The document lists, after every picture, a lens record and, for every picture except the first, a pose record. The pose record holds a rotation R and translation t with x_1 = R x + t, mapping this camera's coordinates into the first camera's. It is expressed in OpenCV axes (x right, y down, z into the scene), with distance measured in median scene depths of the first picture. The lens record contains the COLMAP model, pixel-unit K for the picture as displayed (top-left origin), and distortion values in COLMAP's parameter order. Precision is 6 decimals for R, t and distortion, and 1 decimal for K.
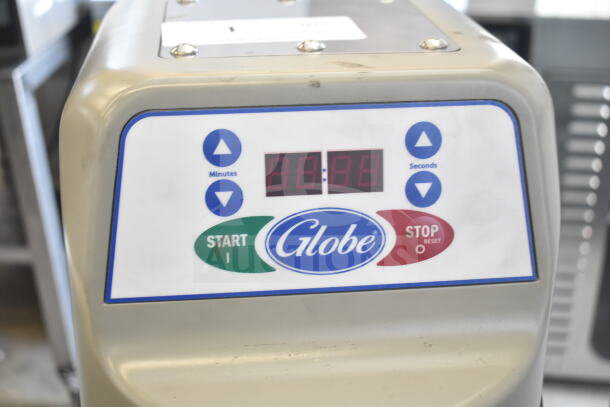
lens RADIAL K [[918.3, 0, 306.7], [0, 918.3, 202.0], [0, 0, 1]] dist [-0.080277, 0.000000]
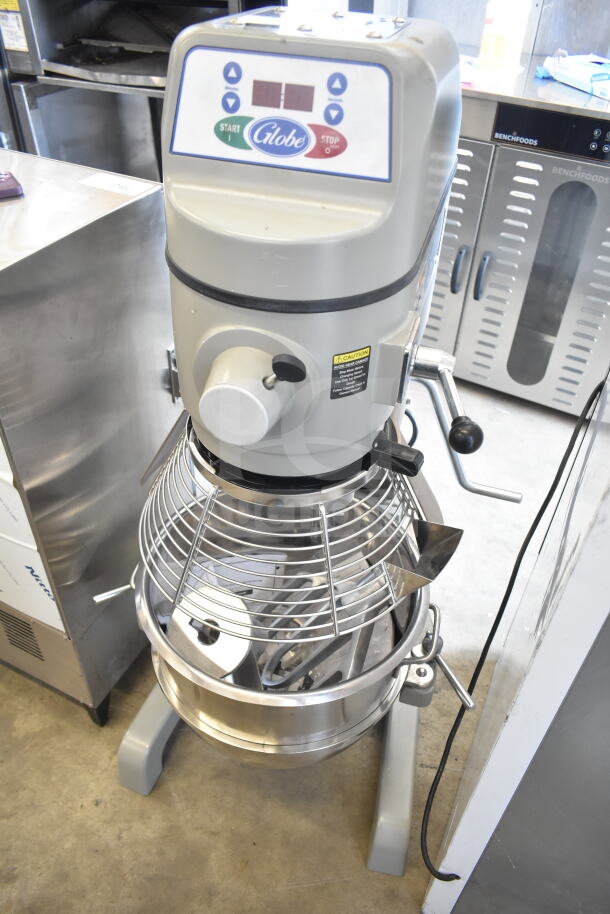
lens RADIAL K [[695.4, 0, 305.6], [0, 695.4, 458.0], [0, 0, 1]] dist [-0.023288, 0.016909]
pose [[0.925492, 0.266725, -0.268927, 0.632100], [-0.193685, 0.943423, 0.269147, 0.272618], [0.325500, -0.197007, 0.924791, -0.425571]]
